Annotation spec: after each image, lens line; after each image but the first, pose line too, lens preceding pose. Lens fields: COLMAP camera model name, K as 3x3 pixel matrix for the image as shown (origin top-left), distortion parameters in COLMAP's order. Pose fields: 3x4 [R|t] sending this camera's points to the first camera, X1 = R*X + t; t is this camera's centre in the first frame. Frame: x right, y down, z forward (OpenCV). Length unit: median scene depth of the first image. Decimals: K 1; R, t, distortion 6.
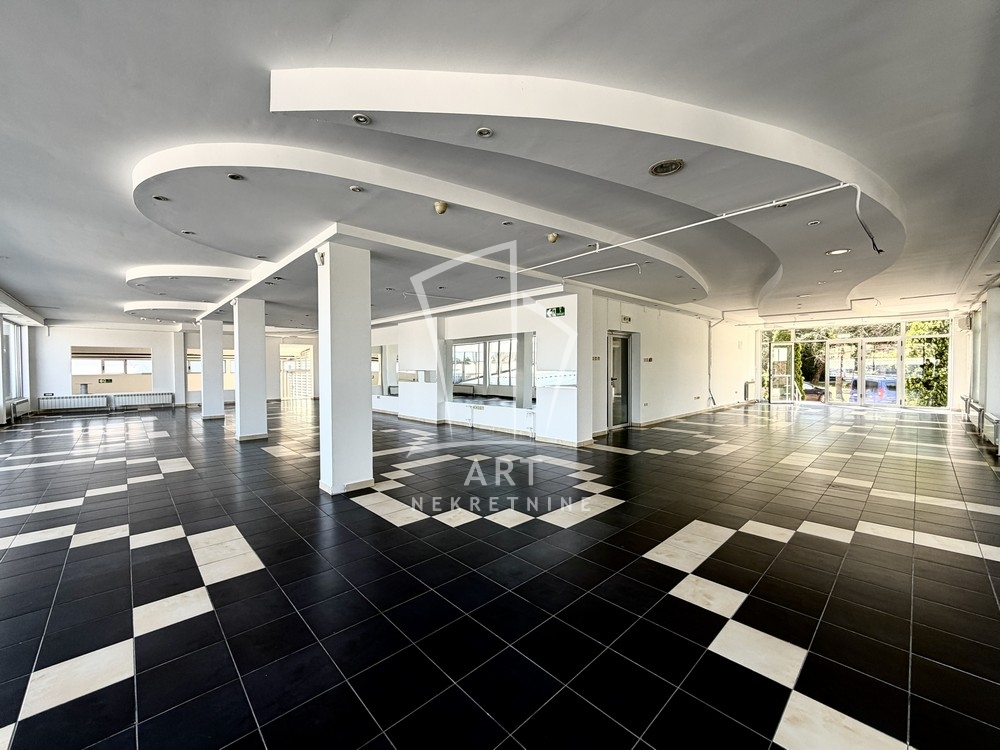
lens RADIAL K [[398.7, 0, 497.9], [0, 398.7, 374.4], [0, 0, 1]] dist [-0.000326, -0.000527]
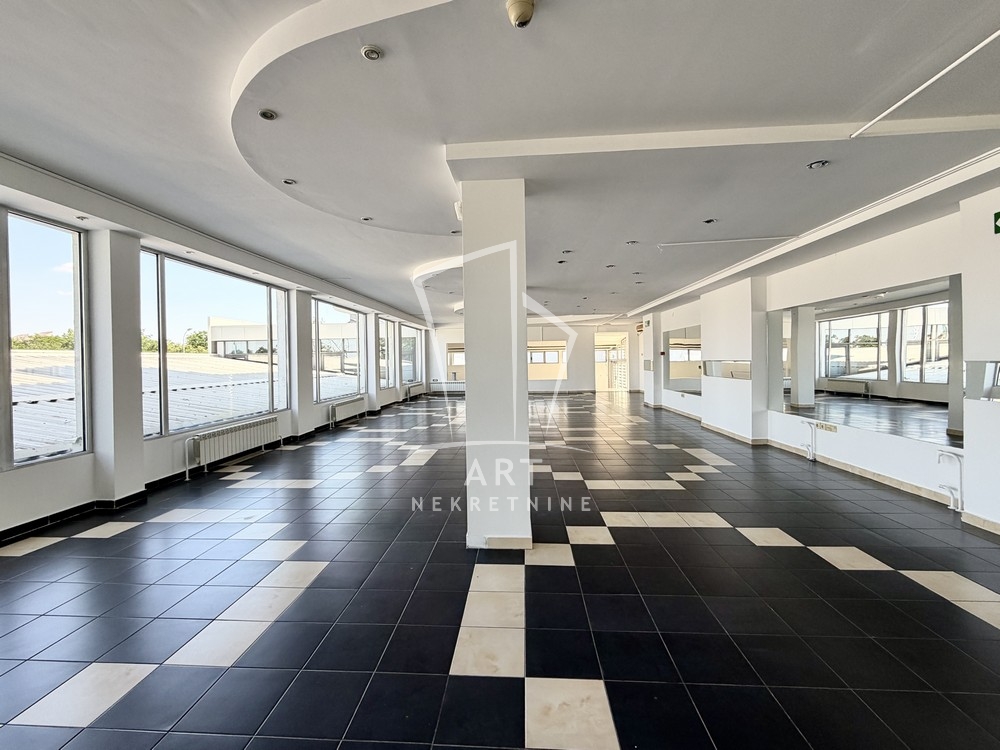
lens RADIAL K [[398.7, 0, 543.0], [0, 398.7, 365.3], [0, 0, 1]] dist [-0.000326, -0.000527]
pose [[0.675922, 0.004246, -0.736961, 0.086775], [0.004859, 0.999936, 0.010217, -0.010090], [0.736957, -0.010487, 0.675858, 0.303502]]
